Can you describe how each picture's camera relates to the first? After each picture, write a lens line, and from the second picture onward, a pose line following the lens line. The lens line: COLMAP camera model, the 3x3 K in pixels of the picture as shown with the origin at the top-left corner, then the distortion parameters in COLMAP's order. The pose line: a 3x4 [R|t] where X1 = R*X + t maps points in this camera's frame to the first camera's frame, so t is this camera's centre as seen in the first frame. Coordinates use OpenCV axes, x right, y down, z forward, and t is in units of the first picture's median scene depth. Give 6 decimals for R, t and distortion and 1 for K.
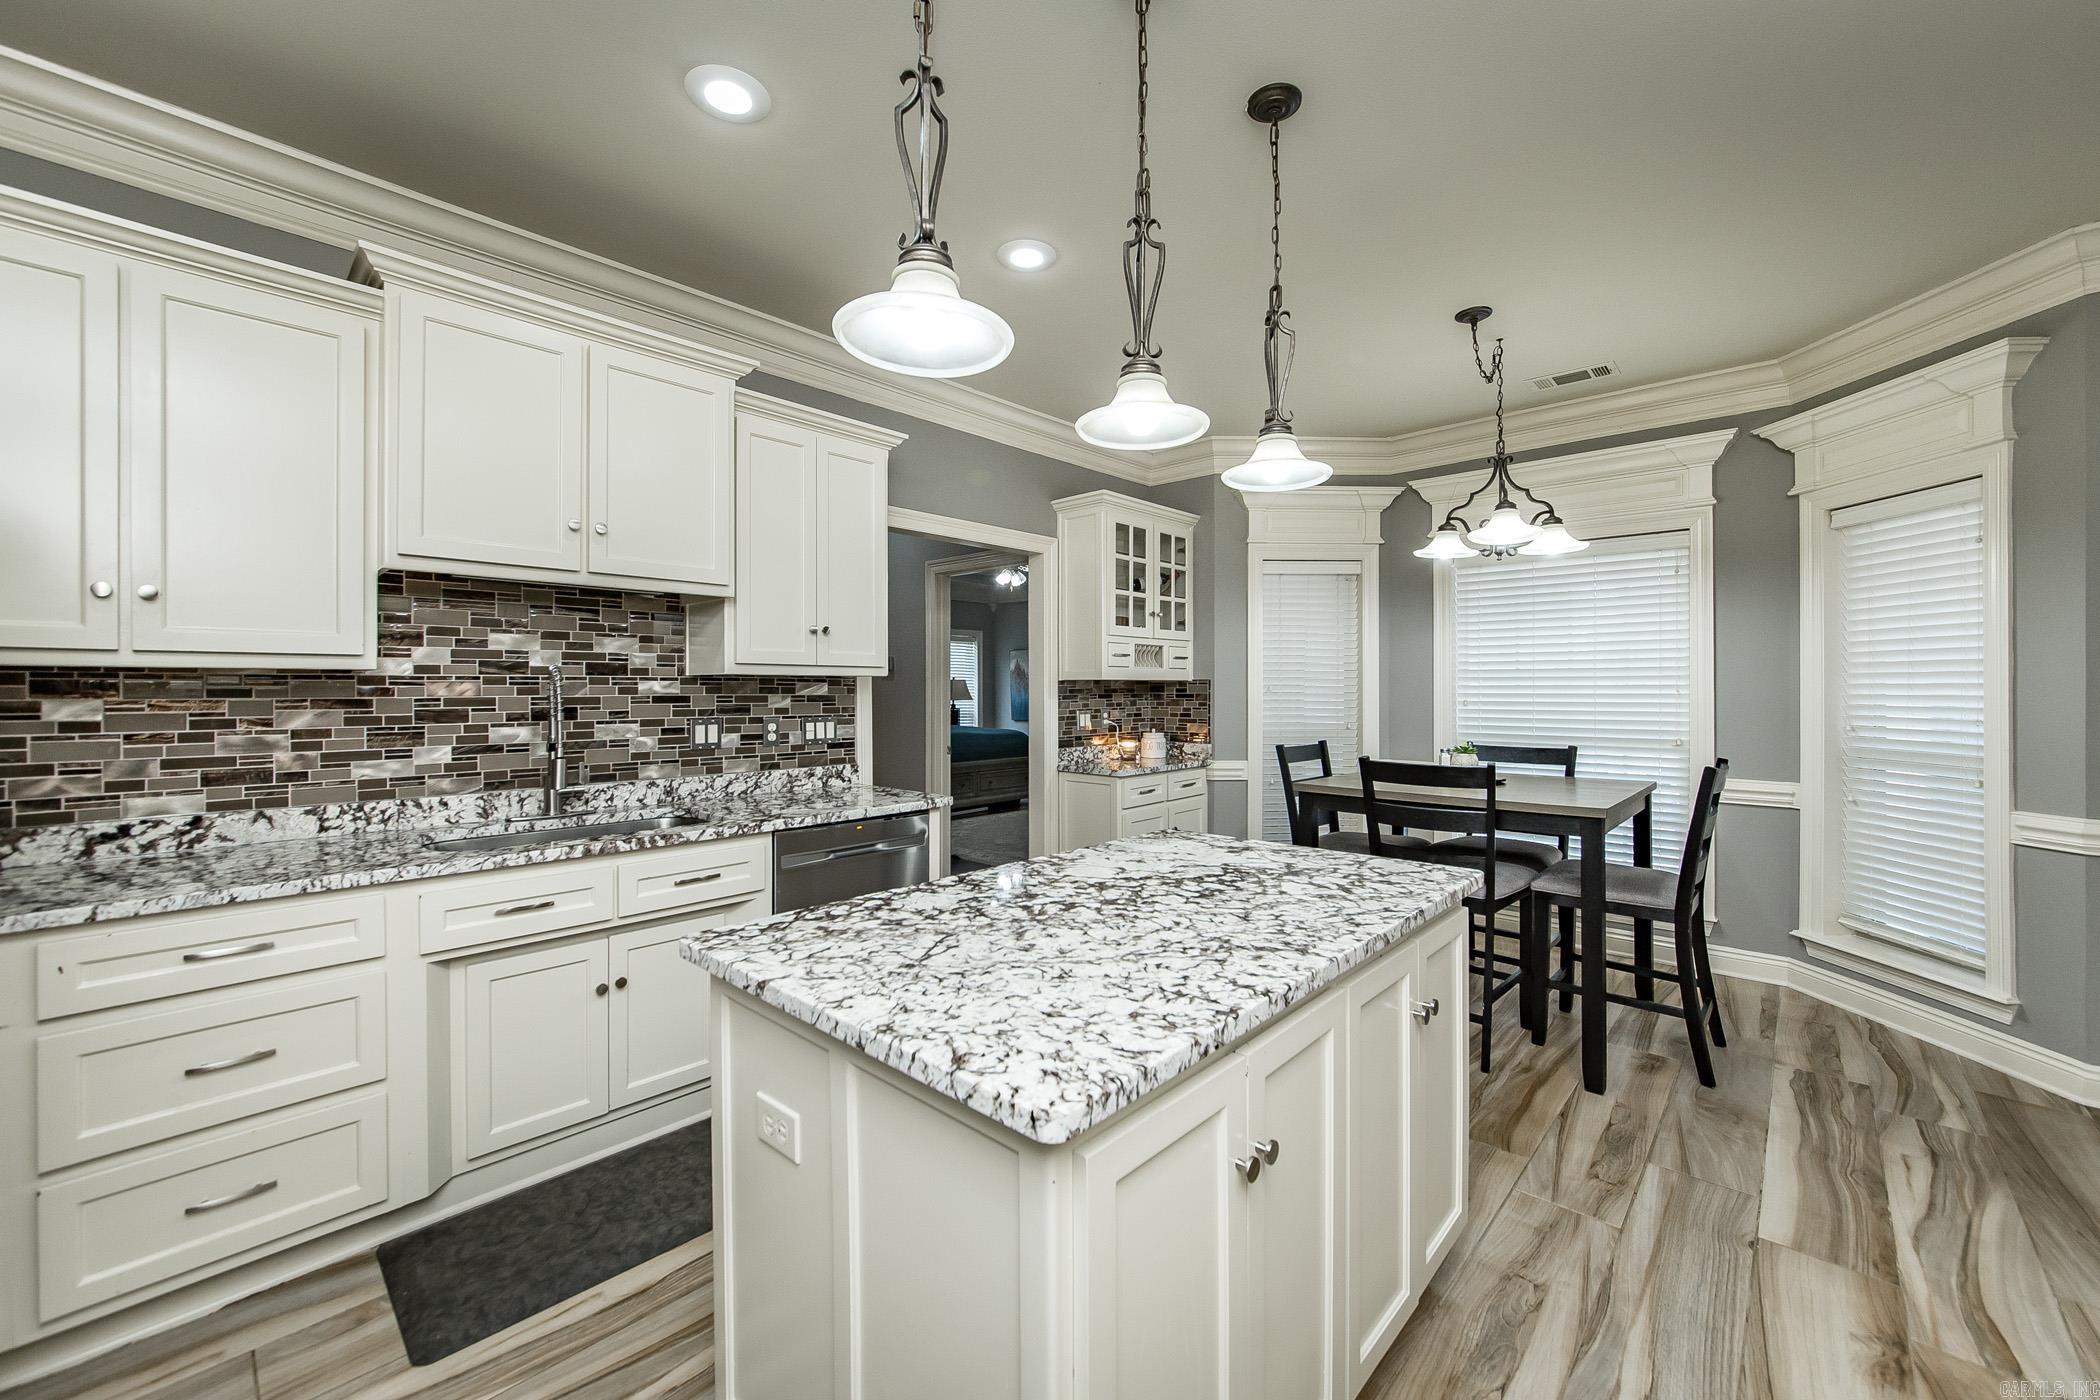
lens RADIAL K [[746.5, 0, 1085.8], [0, 746.5, 695.9], [0, 0, 1]] dist [-0.010052, 0.000711]
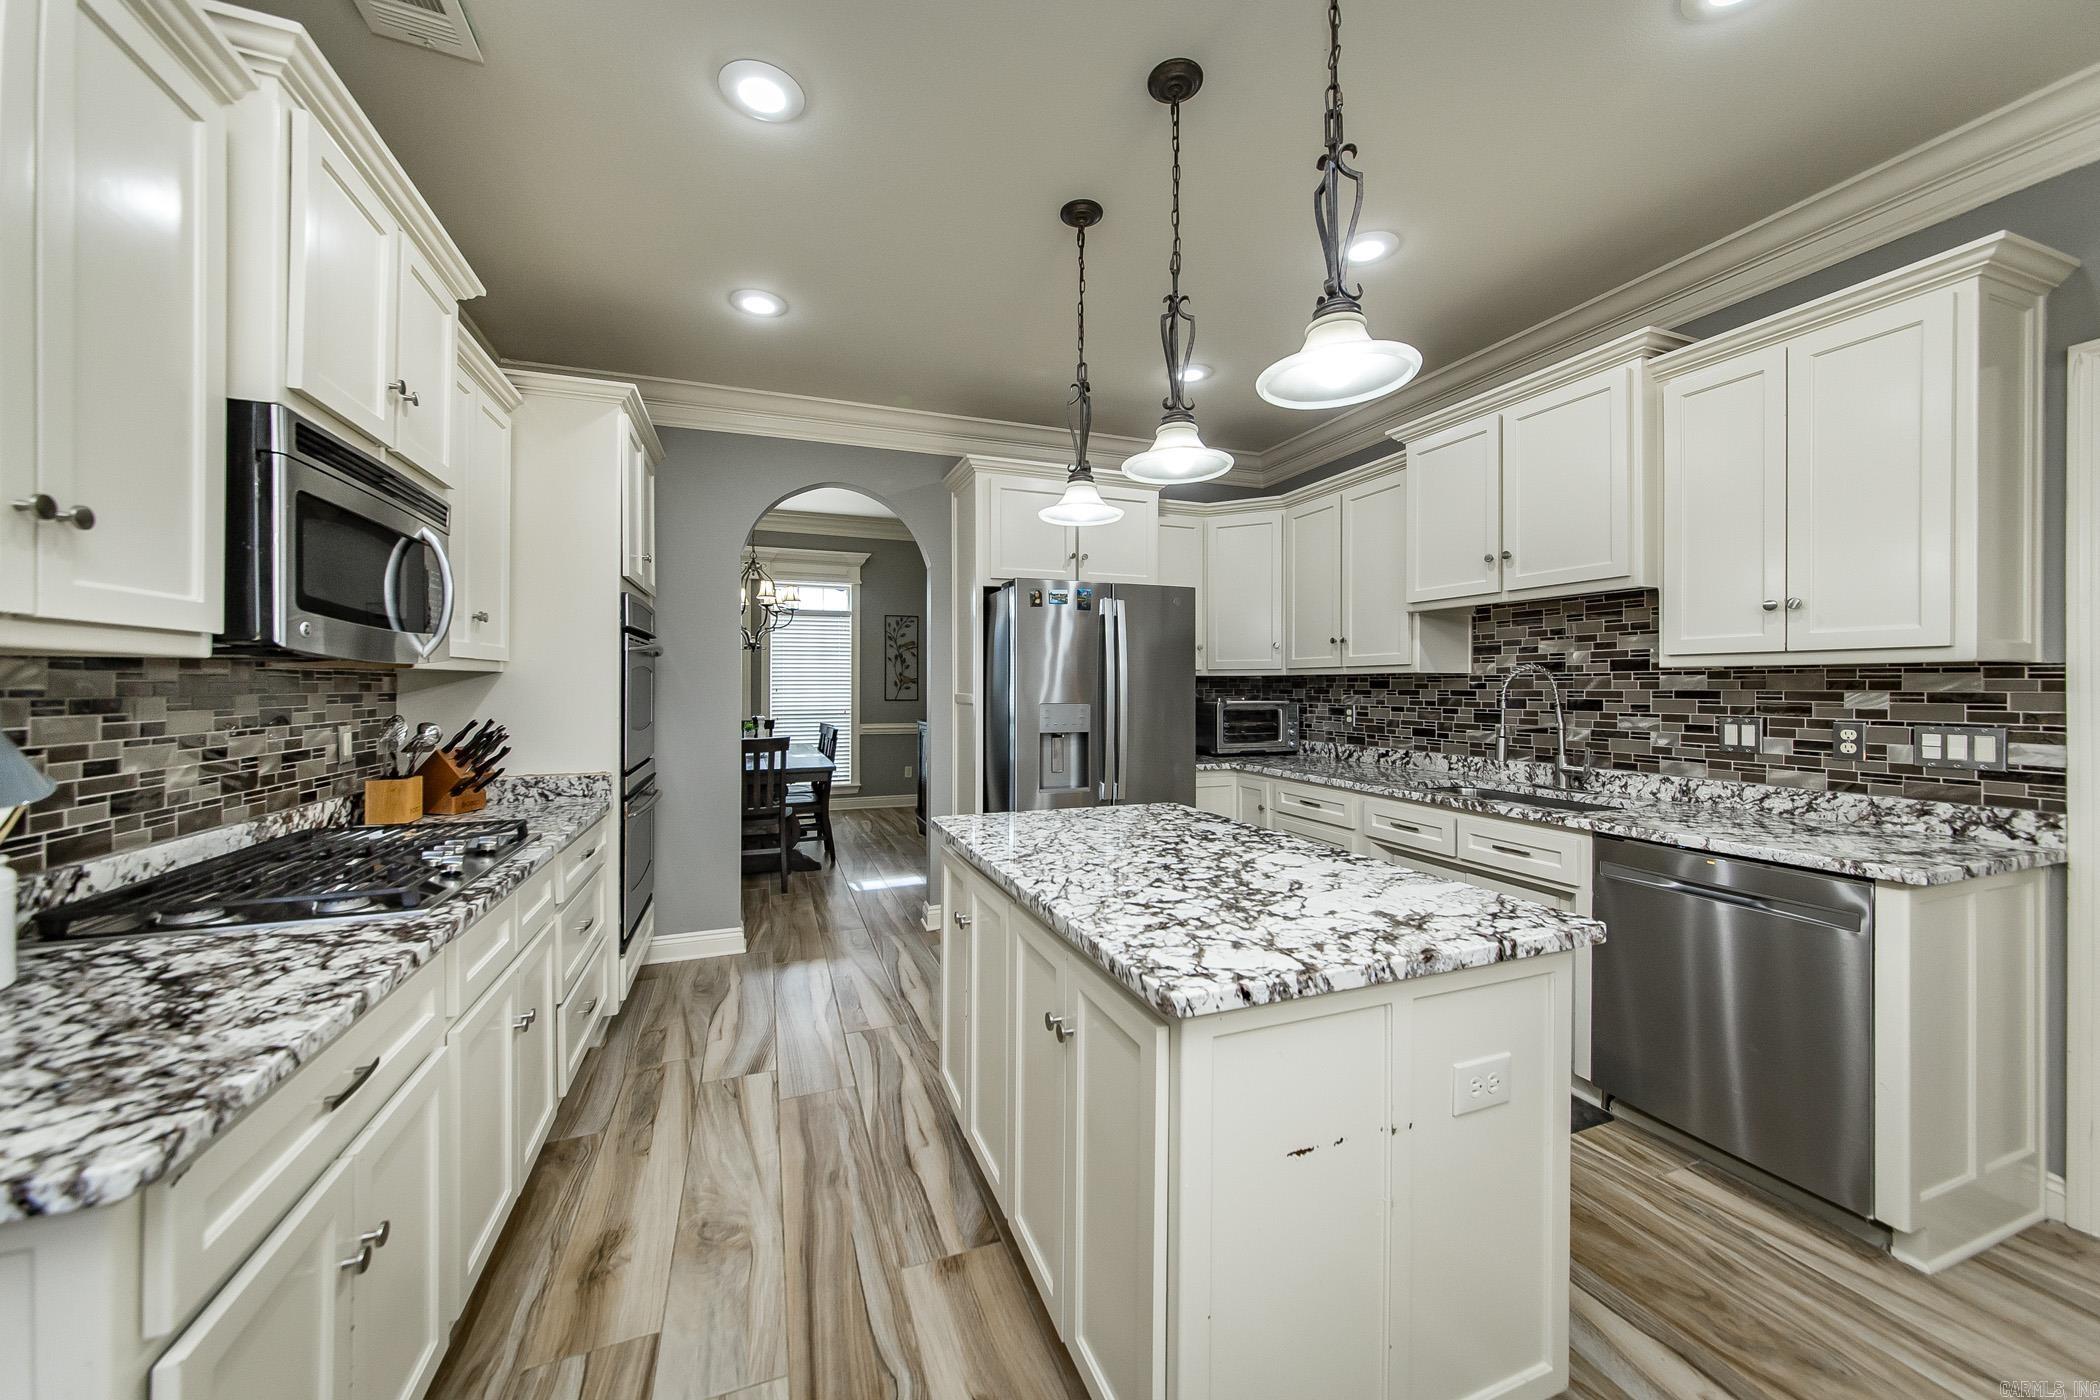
lens RADIAL K [[746.5, 0, 1052.2], [0, 746.5, 687.7], [0, 0, 1]] dist [-0.010052, 0.000711]
pose [[-0.417913, 0.001914, -0.908485, 0.569356], [-0.007554, 0.999956, 0.005582, -0.002733], [0.908456, 0.009196, -0.417880, 0.588410]]
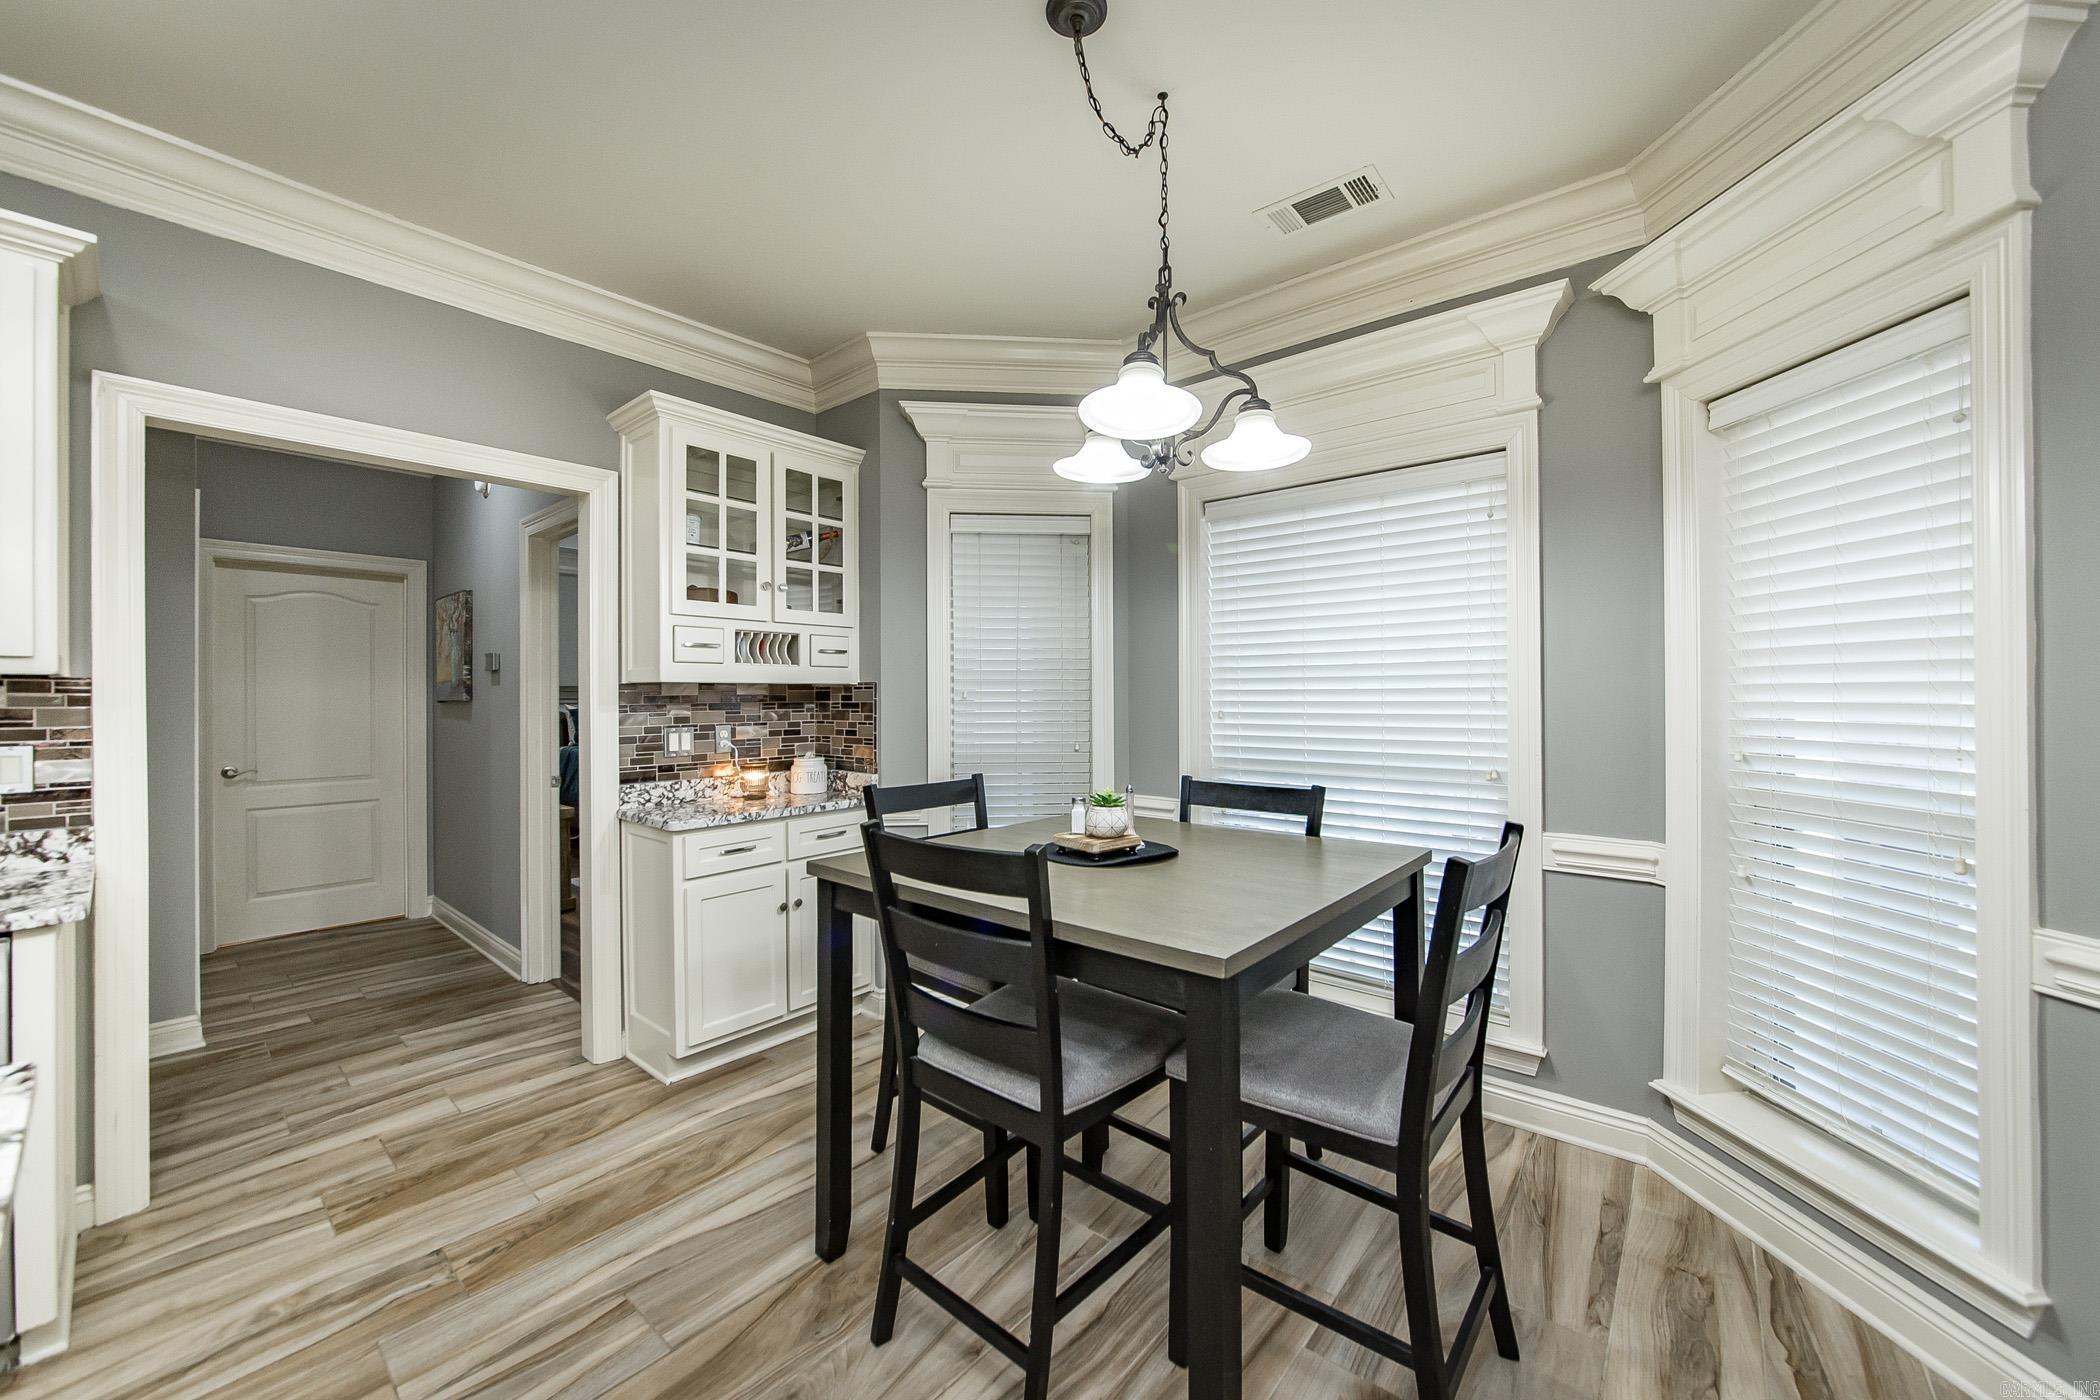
lens RADIAL K [[746.5, 0, 1063.9], [0, 746.5, 702.0], [0, 0, 1]] dist [-0.010052, 0.000711]
pose [[0.998449, -0.002820, 0.055609, 0.446456], [0.002888, 0.999995, -0.001137, -0.002999], [-0.055606, 0.001296, 0.998452, 0.423644]]
